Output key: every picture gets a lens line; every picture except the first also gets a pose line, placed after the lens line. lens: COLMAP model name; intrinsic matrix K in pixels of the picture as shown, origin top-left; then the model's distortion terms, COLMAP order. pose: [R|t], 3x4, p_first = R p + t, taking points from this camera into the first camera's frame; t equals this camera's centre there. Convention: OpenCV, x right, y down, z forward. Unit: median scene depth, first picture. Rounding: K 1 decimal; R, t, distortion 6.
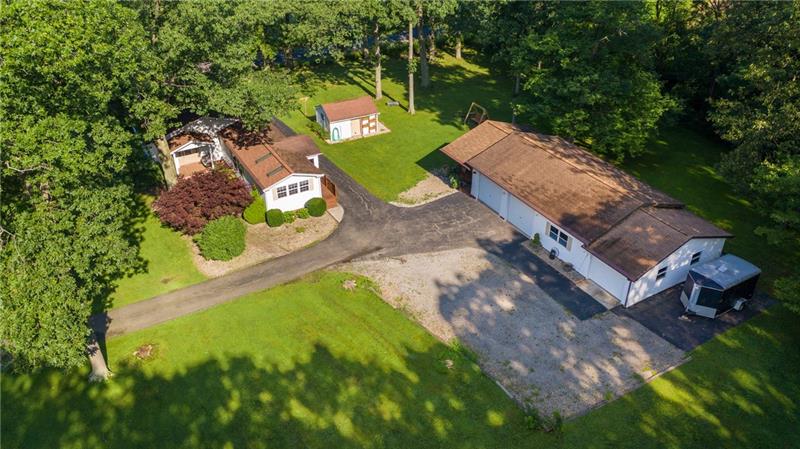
lens RADIAL K [[670.2, 0, 400.0], [0, 670.2, 224.5], [0, 0, 1]] dist [-0.004151, 0.073578]
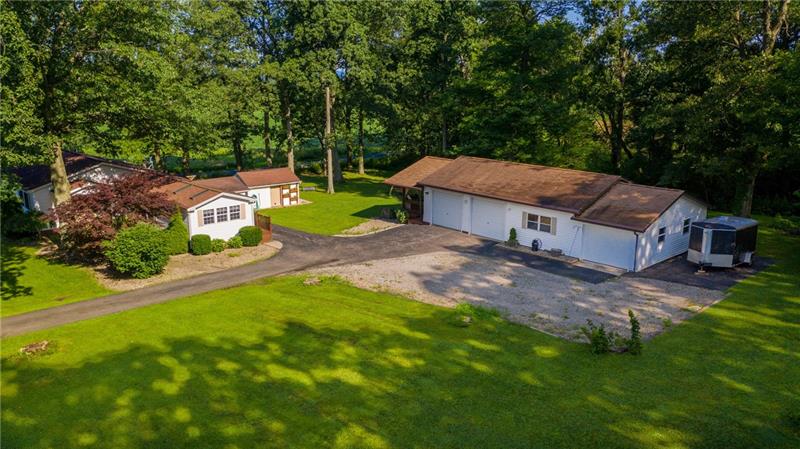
lens RADIAL K [[670.2, 0, 400.0], [0, 670.2, 224.5], [0, 0, 1]] dist [-0.004151, 0.073578]
pose [[0.976208, -0.039263, 0.213253, -0.134036], [0.111072, 0.935194, -0.336267, 0.295613], [-0.186230, 0.351952, 0.917305, 0.209353]]
